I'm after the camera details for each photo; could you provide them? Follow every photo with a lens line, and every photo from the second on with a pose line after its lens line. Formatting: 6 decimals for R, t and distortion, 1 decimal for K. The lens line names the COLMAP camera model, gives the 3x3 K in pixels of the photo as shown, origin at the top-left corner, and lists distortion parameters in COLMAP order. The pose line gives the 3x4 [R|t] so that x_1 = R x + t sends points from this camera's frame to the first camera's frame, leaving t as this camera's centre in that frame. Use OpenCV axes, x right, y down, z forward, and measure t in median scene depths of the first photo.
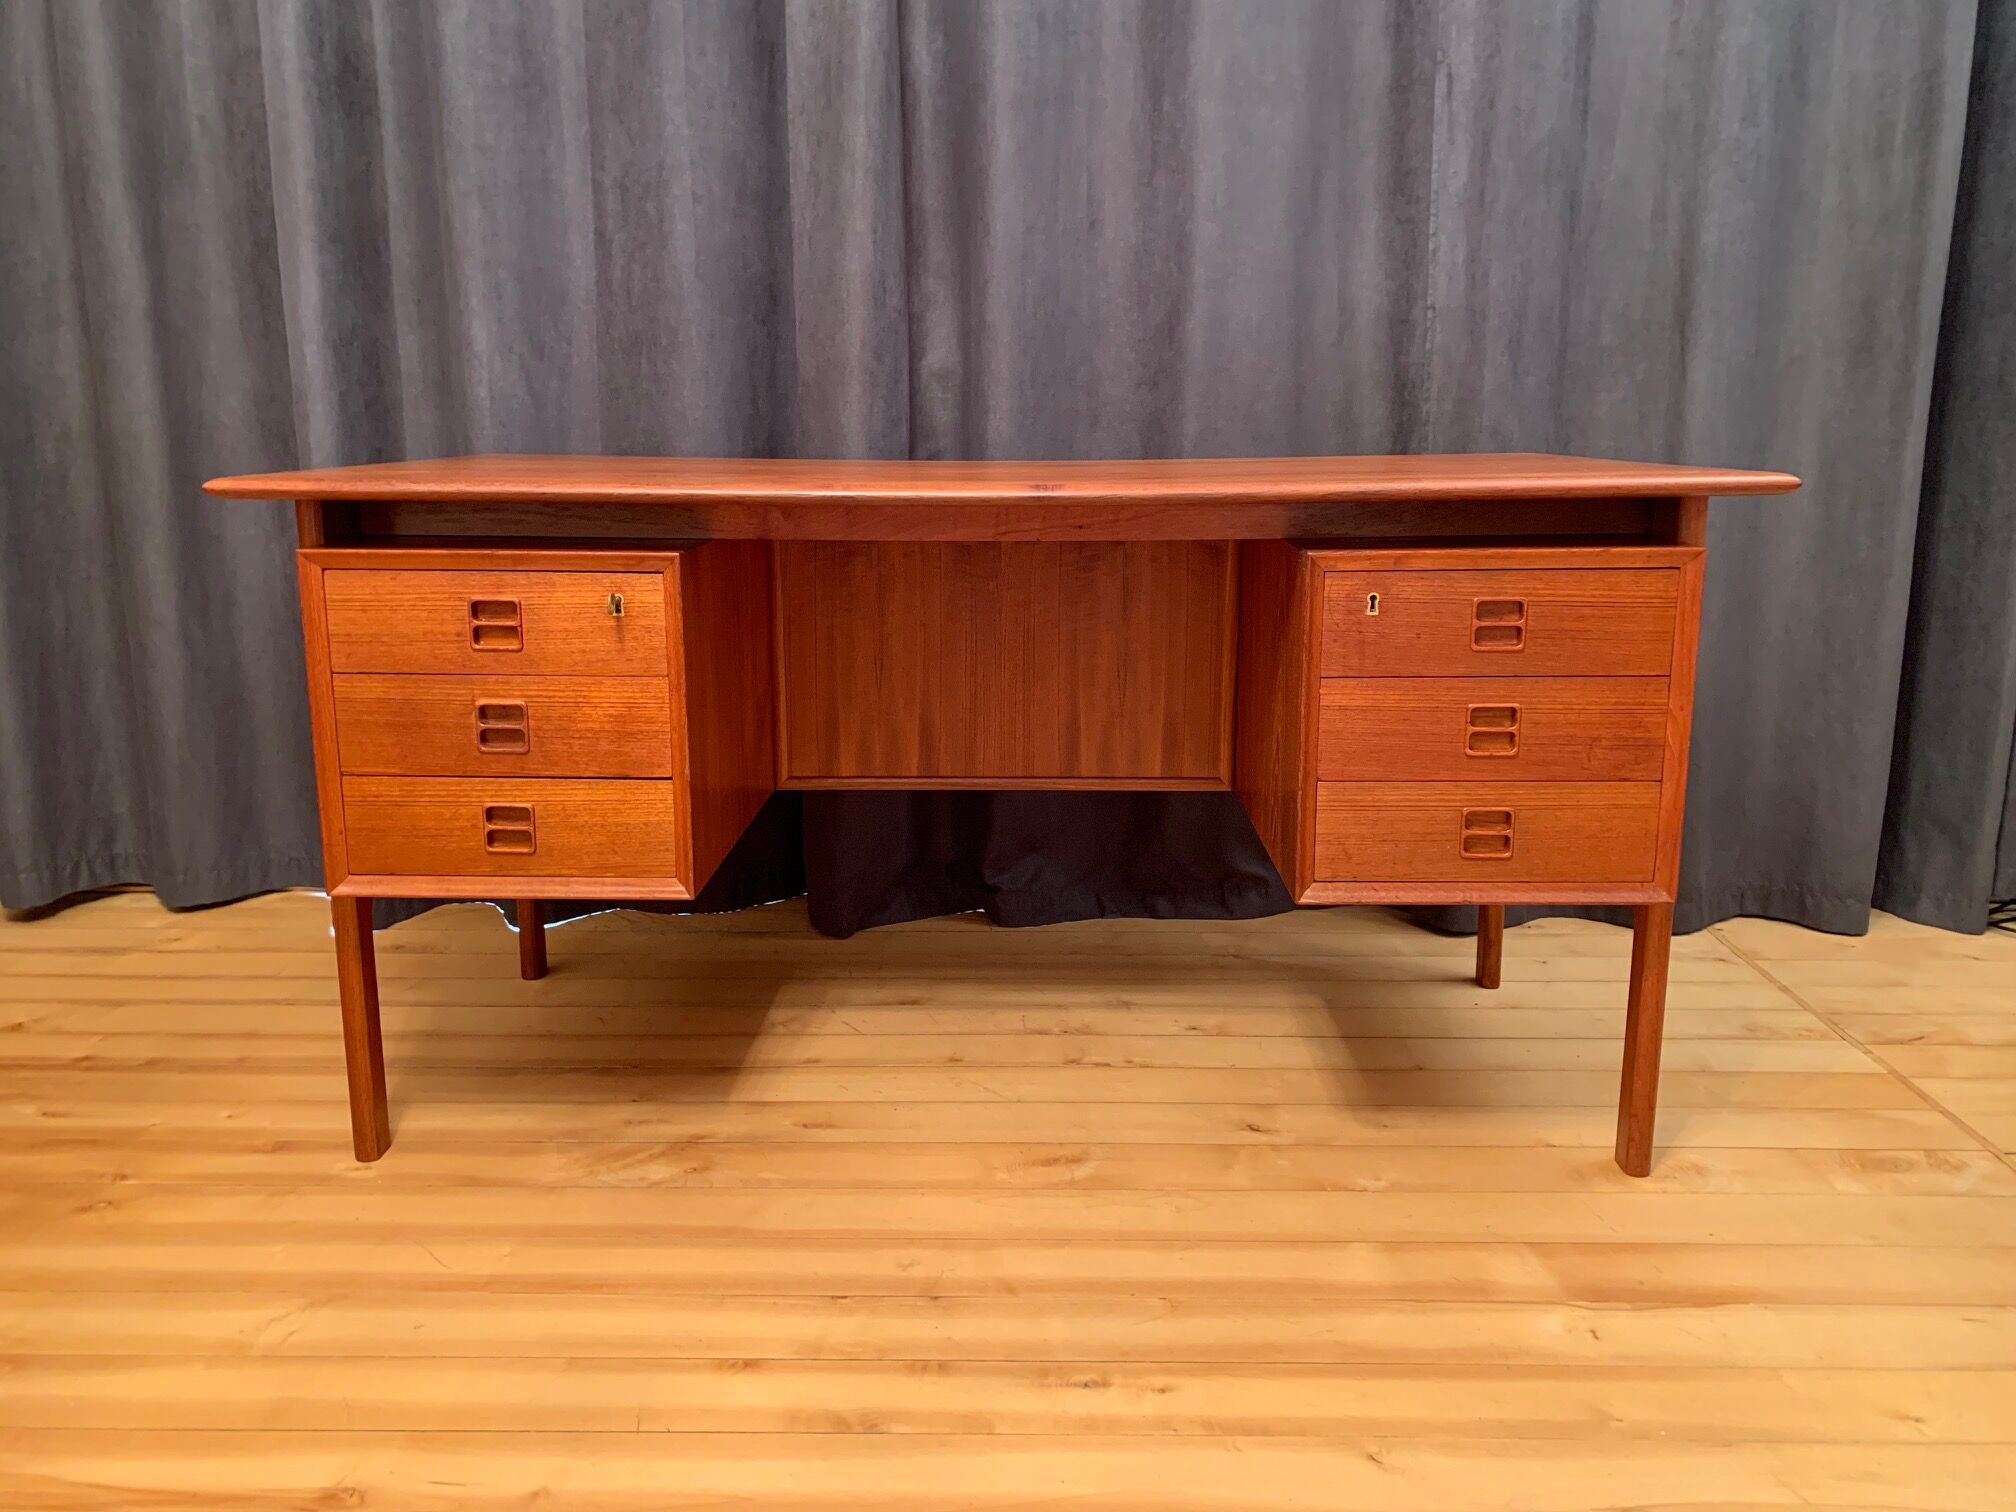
lens RADIAL K [[1545.4, 0, 997.5], [0, 1545.4, 743.2], [0, 0, 1]] dist [0.014866, 0.006036]
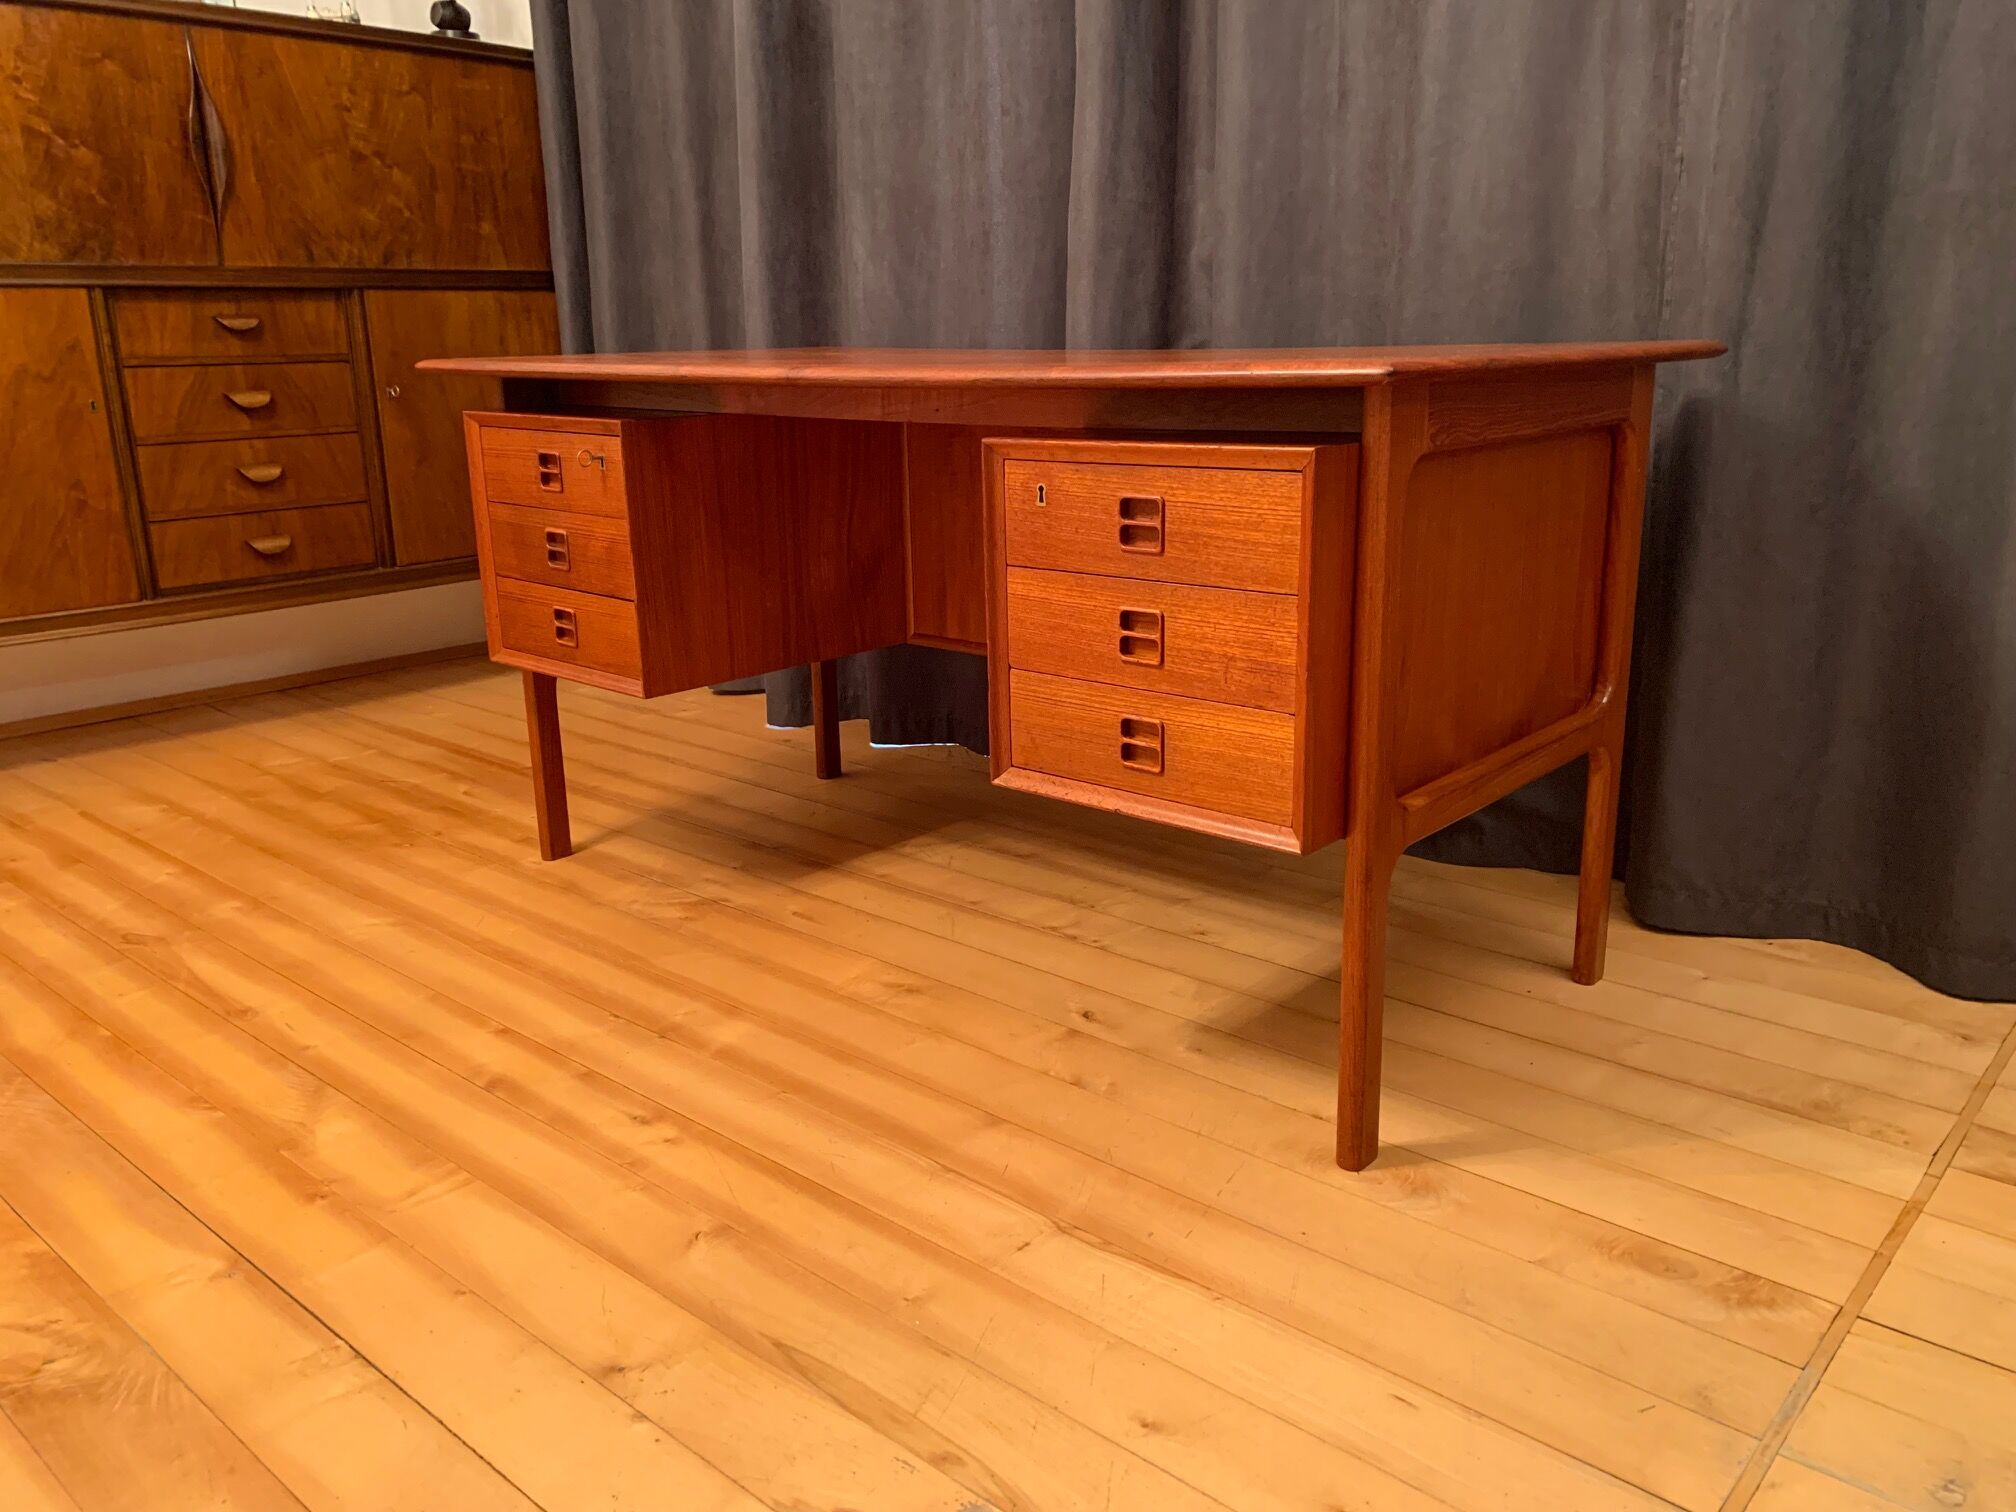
lens RADIAL K [[1547.9, 0, 1002.1], [0, 1547.9, 736.6], [0, 0, 1]] dist [0.026998, -0.014041]
pose [[0.760234, 0.156184, -0.630595, 0.605973], [-0.119907, 0.987728, 0.100081, -0.022543], [0.638488, -0.000472, 0.769632, 0.150969]]
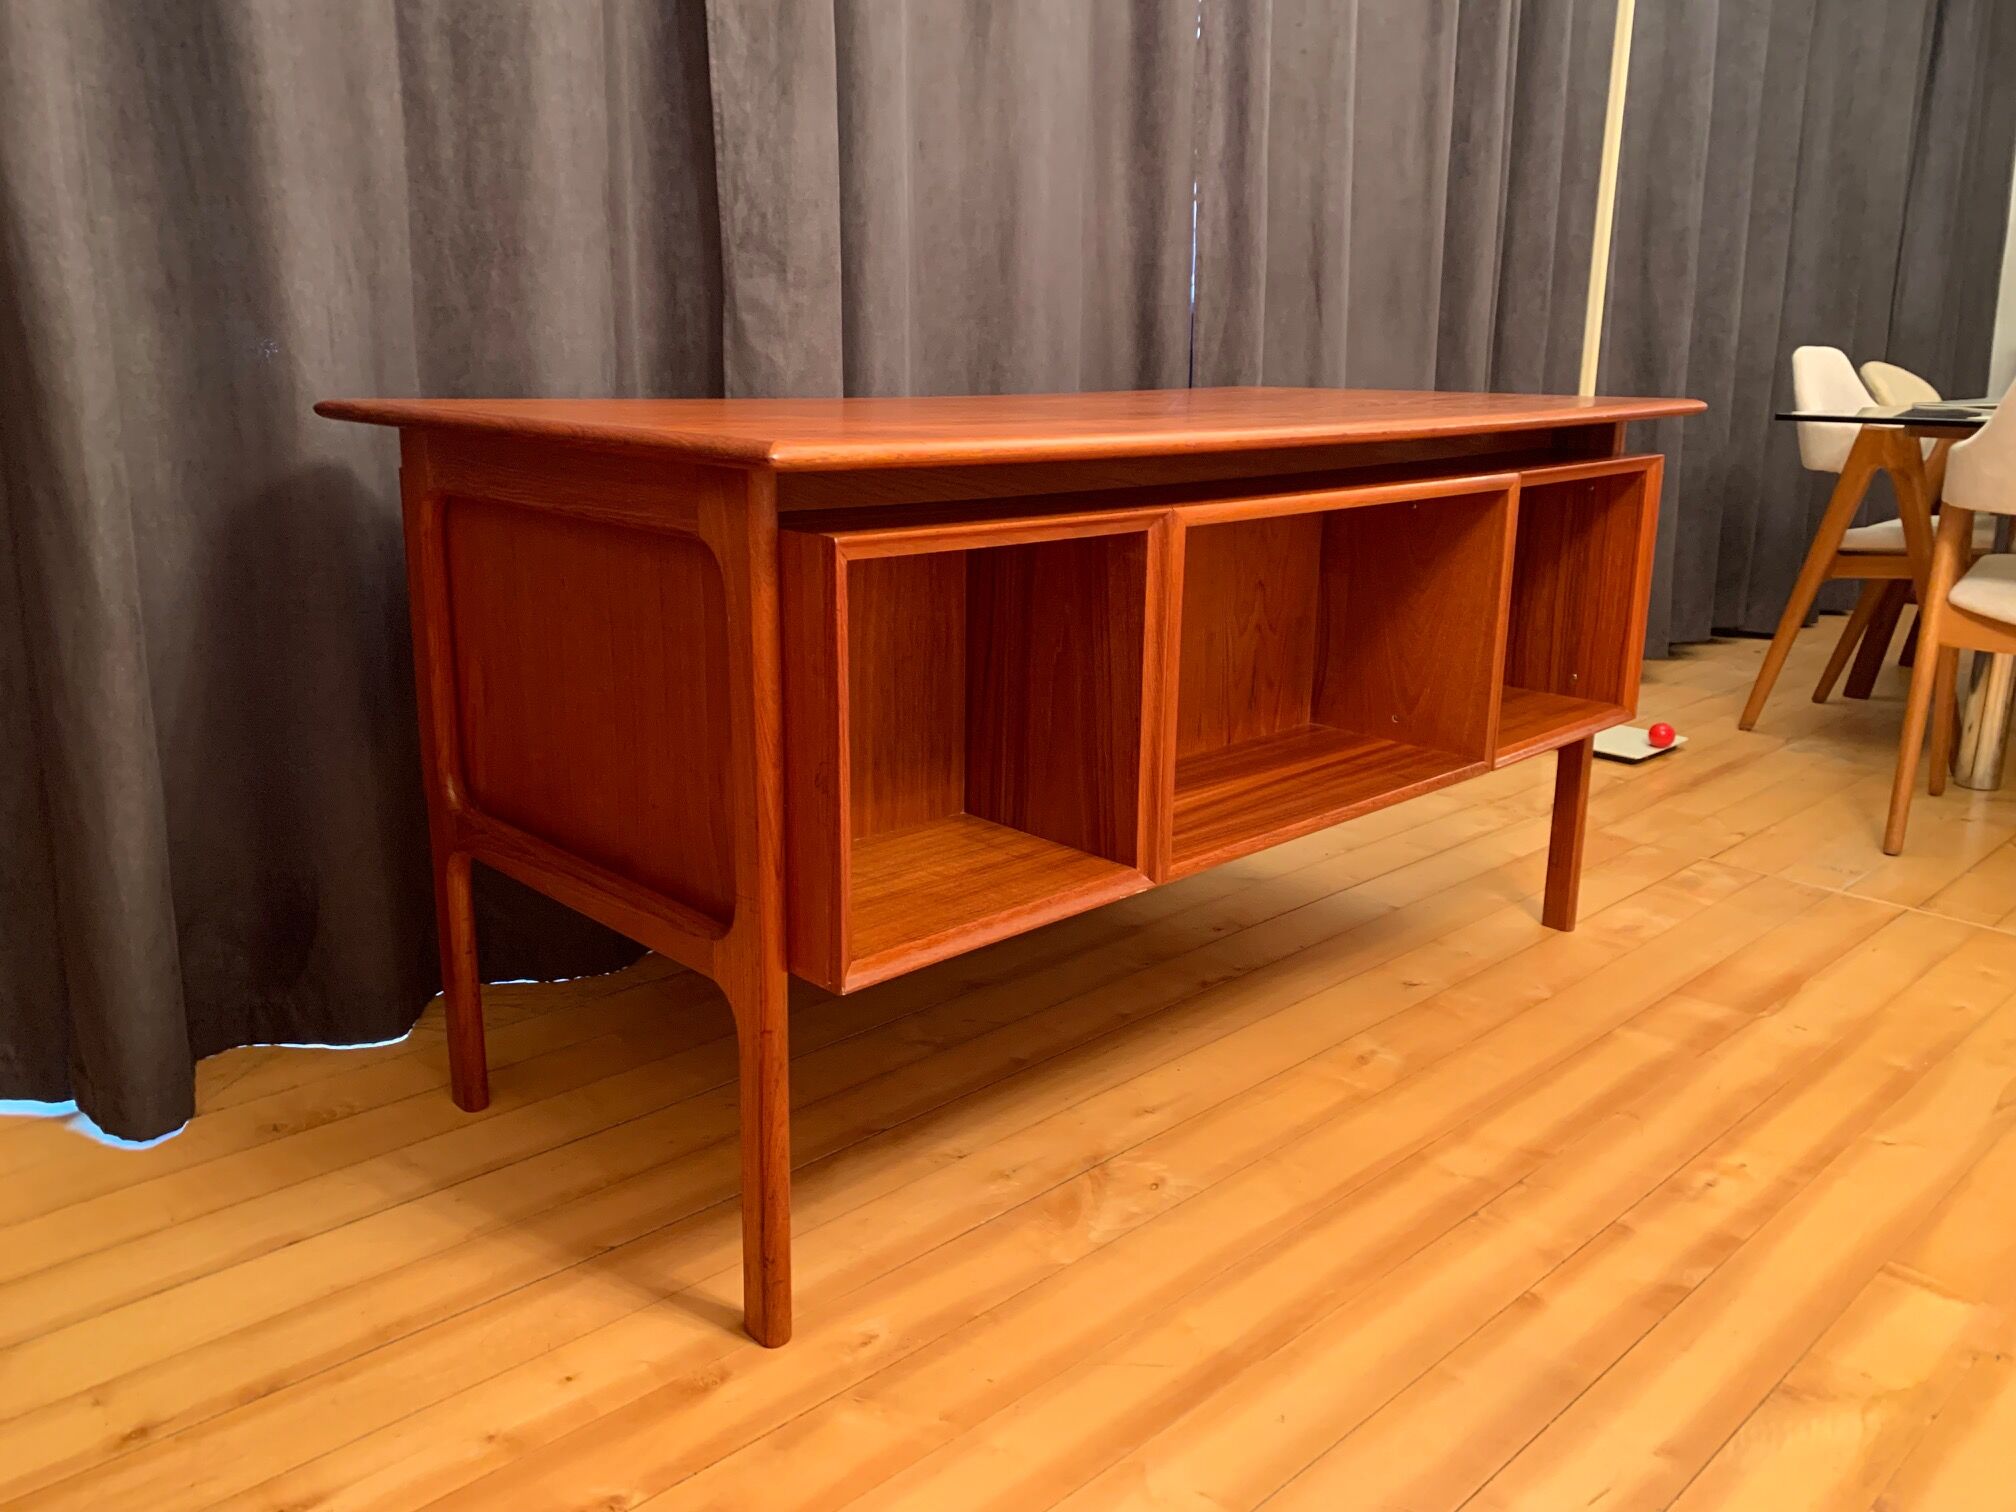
lens RADIAL K [[1551.7, 0, 1011.6], [0, 1551.7, 744.0], [0, 0, 1]] dist [0.014384, 0.005057]
pose [[0.713115, -0.167145, 0.680830, -0.656707], [0.135786, 0.985702, 0.099766, -0.066679], [-0.687771, 0.021302, 0.725615, 0.301345]]
